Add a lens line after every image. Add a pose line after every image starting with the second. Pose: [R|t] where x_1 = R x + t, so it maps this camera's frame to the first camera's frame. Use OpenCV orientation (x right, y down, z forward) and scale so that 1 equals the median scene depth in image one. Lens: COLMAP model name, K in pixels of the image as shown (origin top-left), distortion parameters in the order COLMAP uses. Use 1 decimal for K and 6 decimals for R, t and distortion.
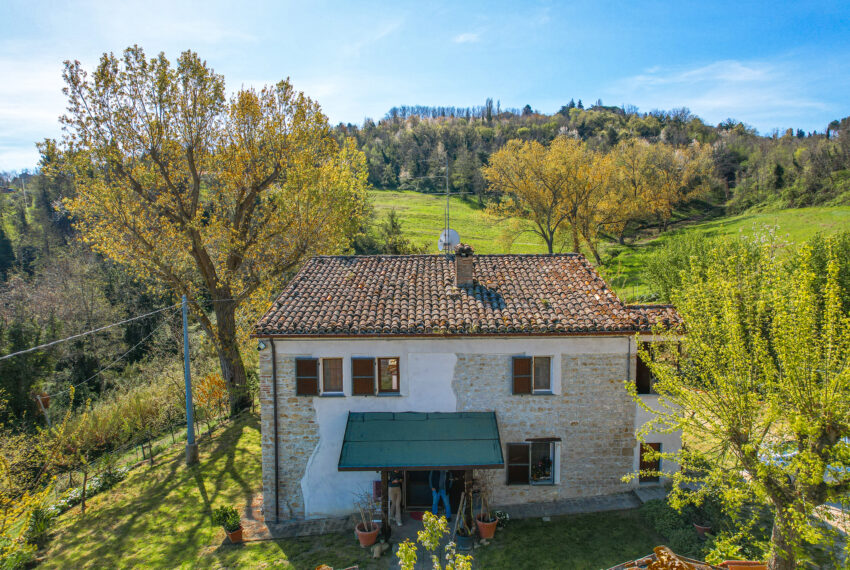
lens RADIAL K [[541.6, 0, 426.5], [0, 541.6, 292.0], [0, 0, 1]] dist [-0.071638, 0.066934]
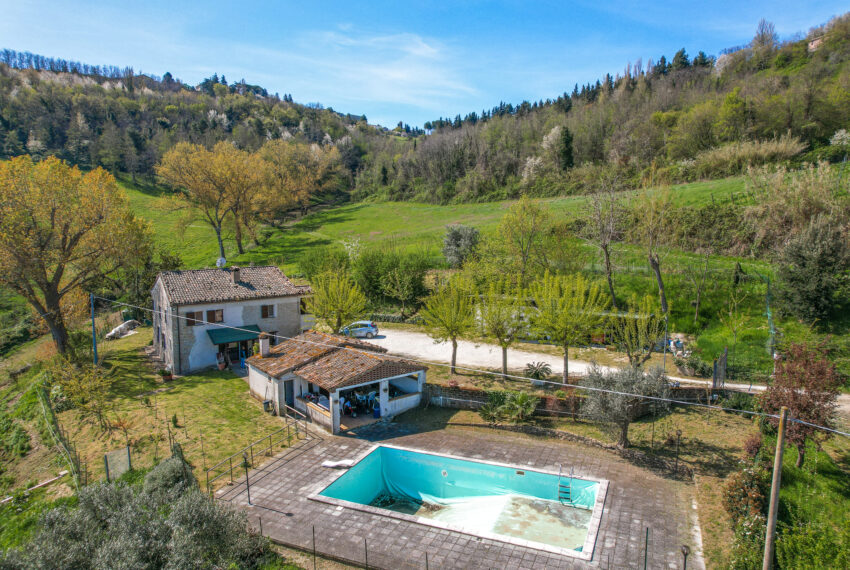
lens RADIAL K [[541.6, 0, 426.5], [0, 541.6, 292.0], [0, 0, 1]] dist [-0.071638, 0.066934]
pose [[0.805254, -0.066519, 0.589188, -0.077195], [0.032219, 0.997128, 0.068542, -0.011954], [-0.592055, -0.036211, 0.805084, -0.175705]]
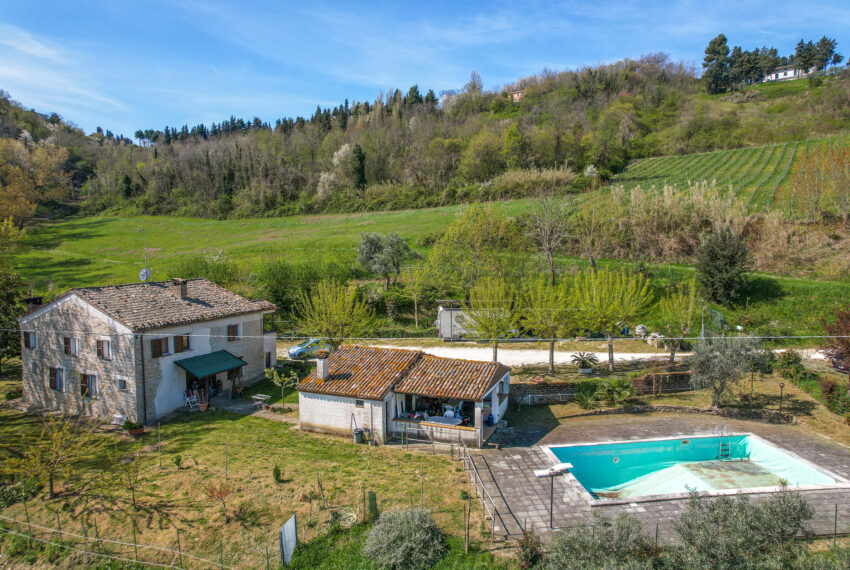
lens RADIAL K [[541.6, 0, 426.5], [0, 541.6, 292.0], [0, 0, 1]] dist [-0.071638, 0.066934]
pose [[0.408925, -0.071994, 0.909724, -0.147590], [0.055757, 0.996992, 0.053837, -0.010003], [-0.910863, 0.028708, 0.411709, -0.071971]]
